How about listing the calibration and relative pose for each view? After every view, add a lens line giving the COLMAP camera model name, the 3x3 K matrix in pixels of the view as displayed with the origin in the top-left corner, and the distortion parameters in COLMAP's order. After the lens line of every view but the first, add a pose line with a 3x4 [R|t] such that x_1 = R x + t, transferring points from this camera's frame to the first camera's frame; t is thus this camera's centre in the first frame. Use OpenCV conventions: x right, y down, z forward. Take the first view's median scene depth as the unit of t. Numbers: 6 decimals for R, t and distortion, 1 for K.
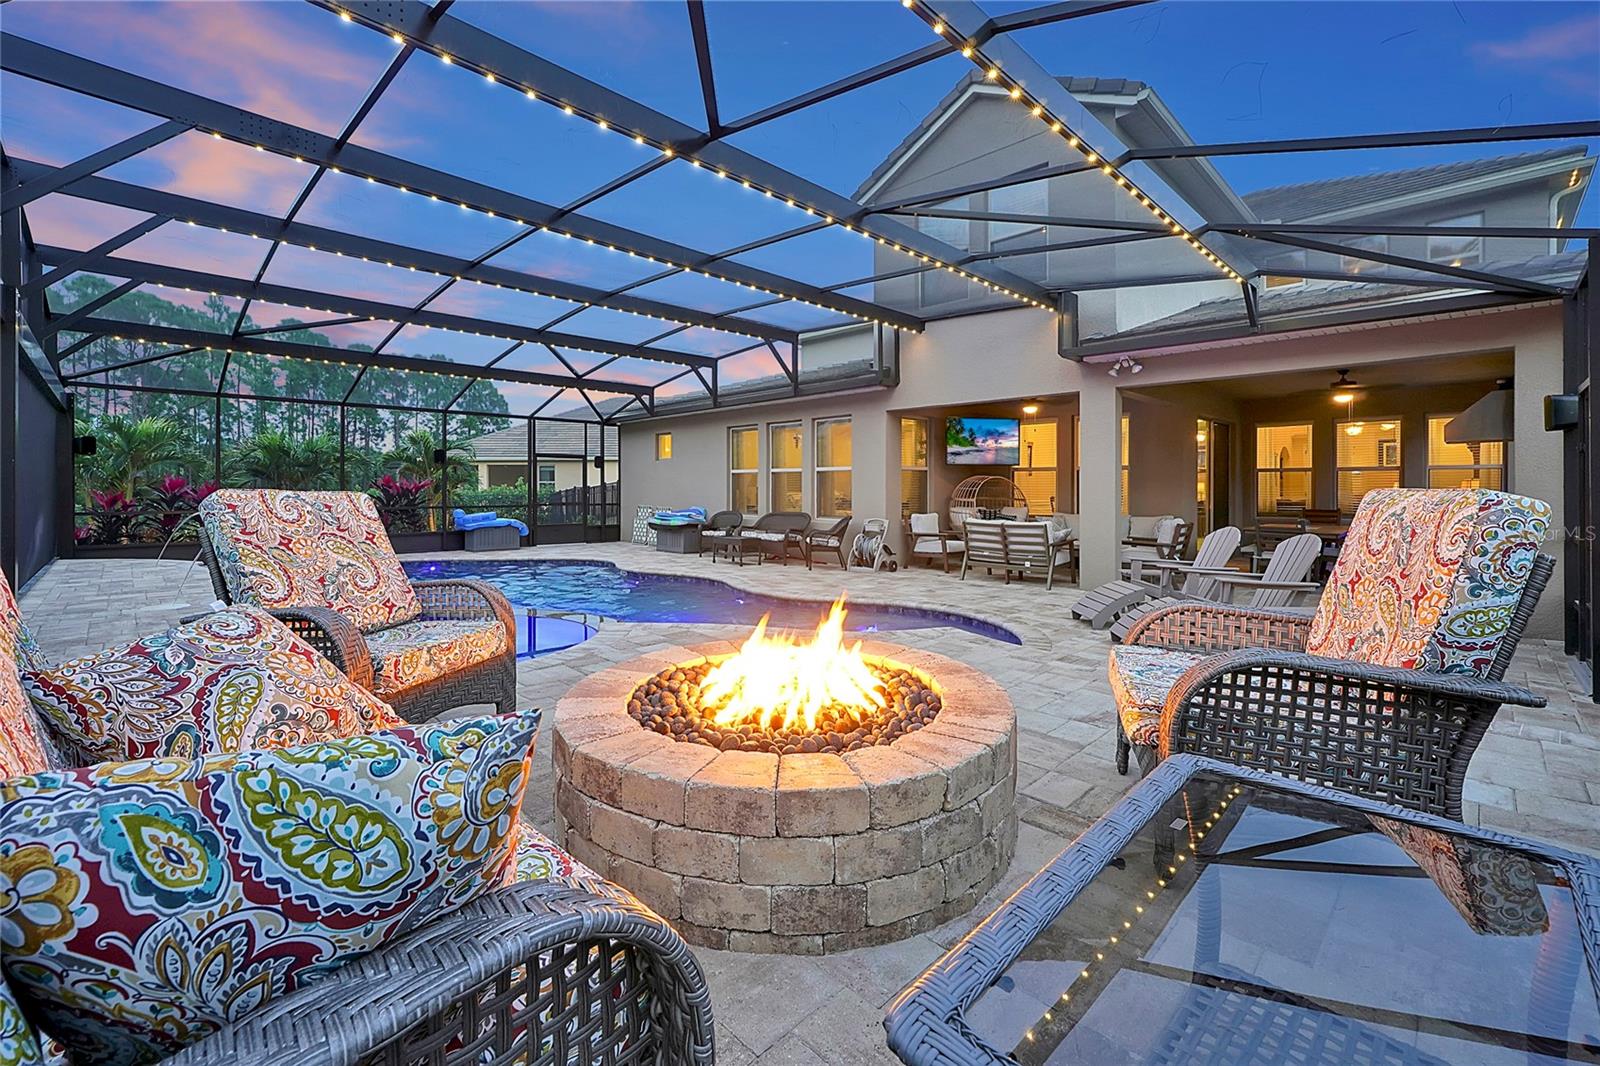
lens RADIAL K [[680.3, 0, 797.8], [0, 680.3, 489.8], [0, 0, 1]] dist [-0.000332, -0.000055]
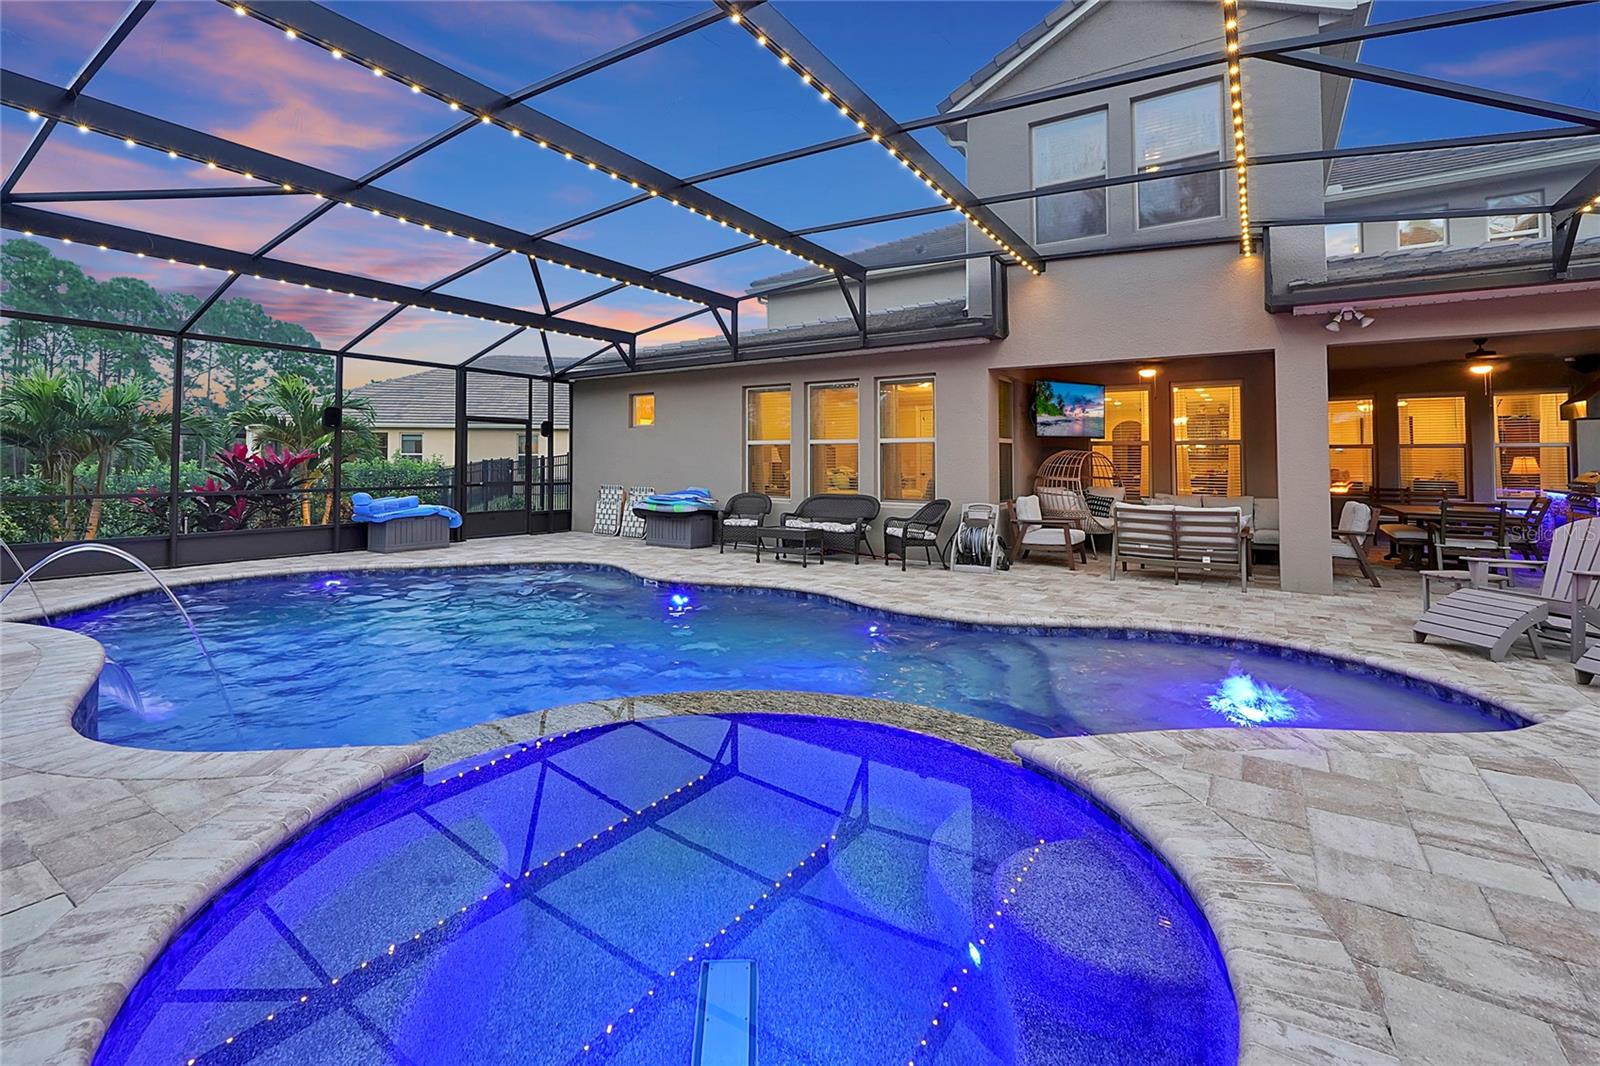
lens RADIAL K [[703.5, 0, 834.3], [0, 703.5, 441.4], [0, 0, 1]] dist [-0.000964, 0.000158]
pose [[0.974224, 0.010141, 0.225355, -0.213660], [-0.002751, 0.999449, -0.033084, -0.001958], [-0.225566, 0.031611, 0.973715, 0.210468]]
